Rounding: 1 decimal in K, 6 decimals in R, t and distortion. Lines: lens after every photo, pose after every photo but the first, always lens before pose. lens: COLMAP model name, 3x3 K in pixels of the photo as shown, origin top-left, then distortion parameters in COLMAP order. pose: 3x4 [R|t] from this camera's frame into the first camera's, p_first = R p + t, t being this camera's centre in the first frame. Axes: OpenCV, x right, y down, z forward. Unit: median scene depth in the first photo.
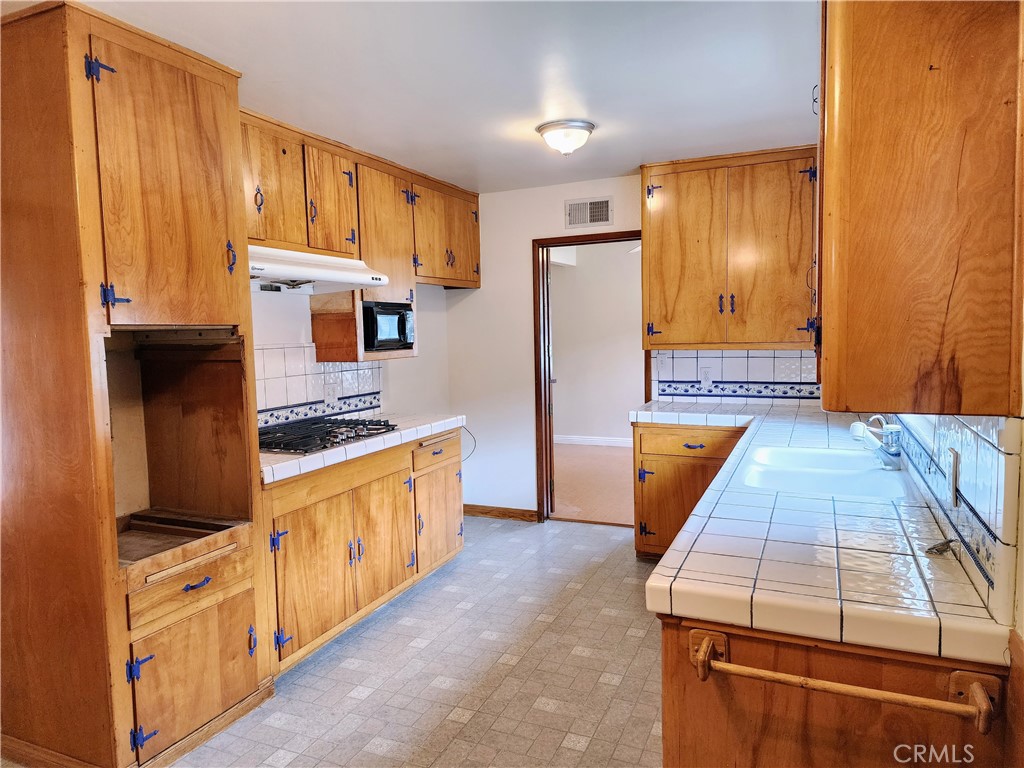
lens RADIAL K [[680.6, 0, 510.9], [0, 680.6, 379.3], [0, 0, 1]] dist [0.095968, -0.104737]
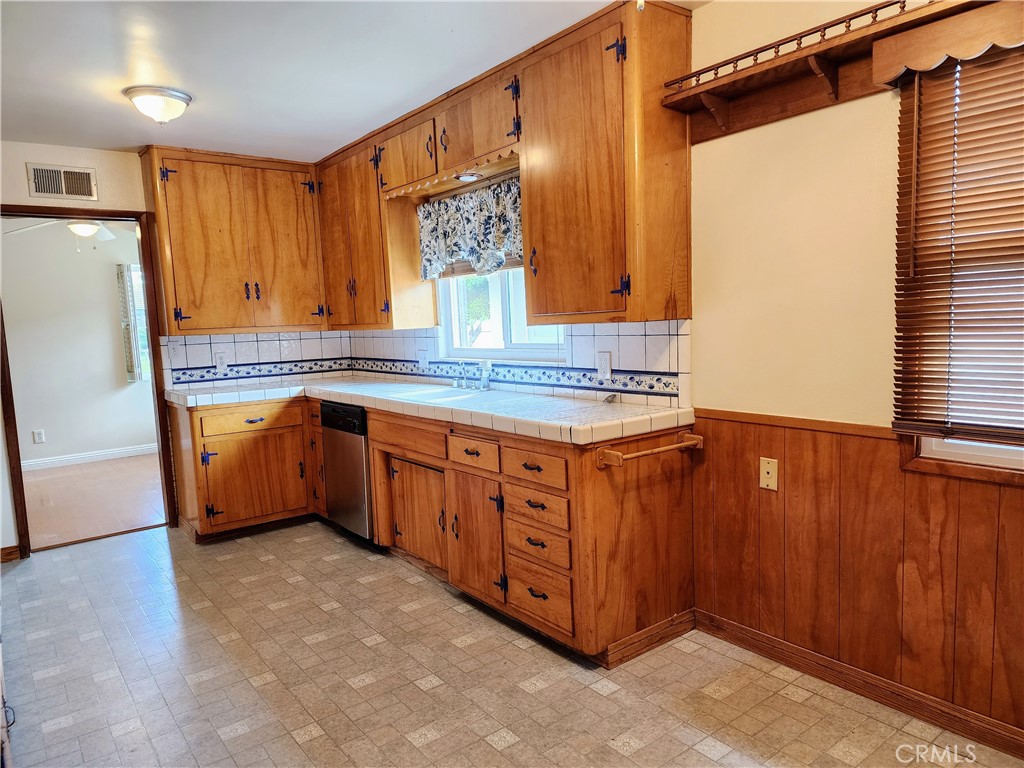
lens RADIAL K [[685.0, 0, 508.7], [0, 685.0, 390.4], [0, 0, 1]] dist [0.082045, -0.083749]
pose [[0.485086, -0.087727, 0.870055, -0.506382], [0.095834, 0.994295, 0.046823, 0.038810], [-0.869199, 0.060668, 0.490726, 0.116491]]
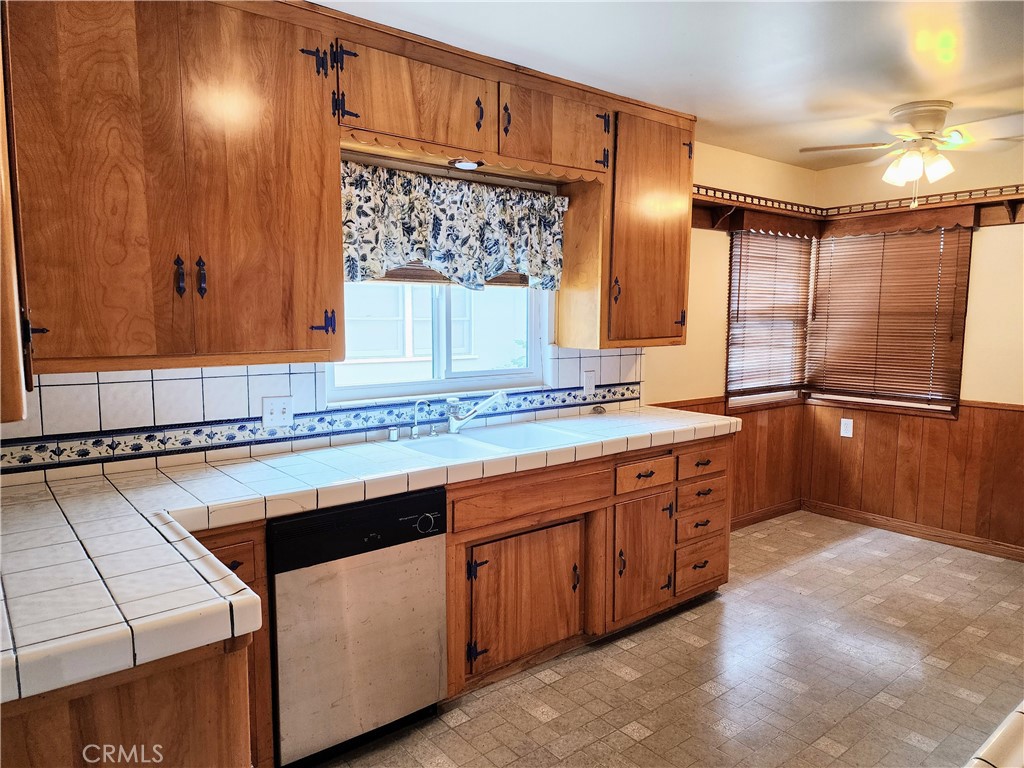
lens RADIAL K [[689.0, 0, 505.6], [0, 689.0, 392.6], [0, 0, 1]] dist [0.080915, -0.080659]
pose [[-0.887509, -0.031971, 0.459679, -0.070480], [0.053314, 0.983765, 0.171357, -0.097478], [-0.457695, 0.176588, -0.871397, 1.301117]]
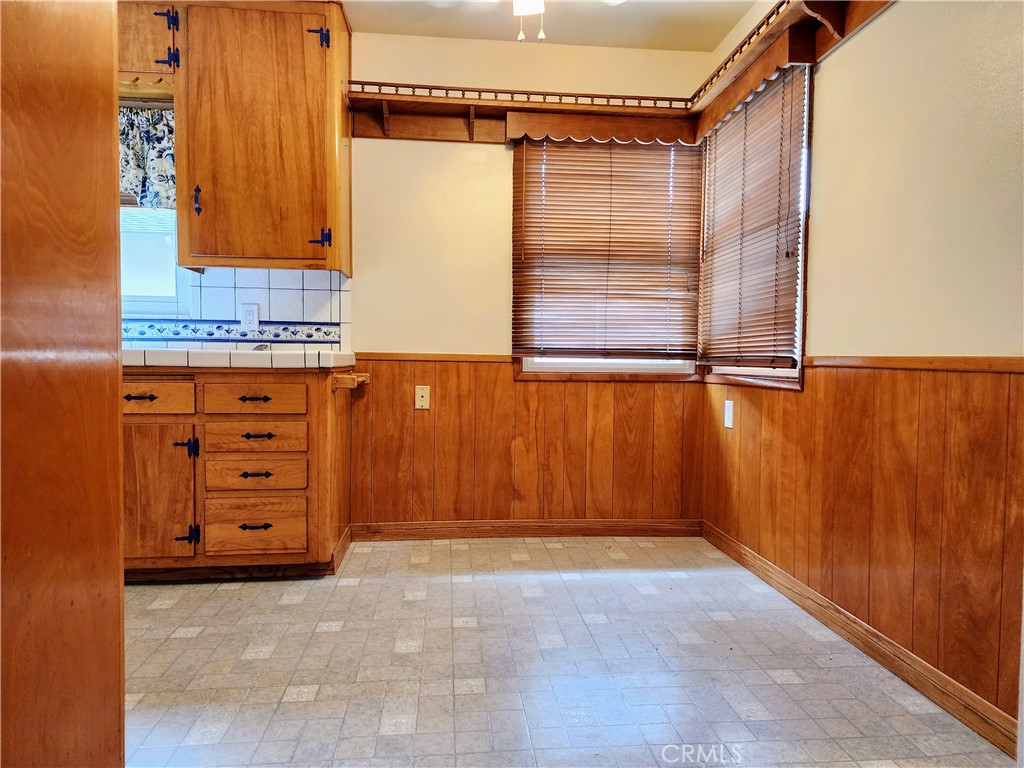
lens RADIAL K [[683.6, 0, 513.4], [0, 683.6, 384.4], [0, 0, 1]] dist [0.084057, -0.081979]
pose [[-0.488409, -0.014461, 0.872495, -0.640712], [0.067388, 0.996252, 0.054235, 0.117052], [-0.870009, 0.085284, -0.485604, 0.555785]]
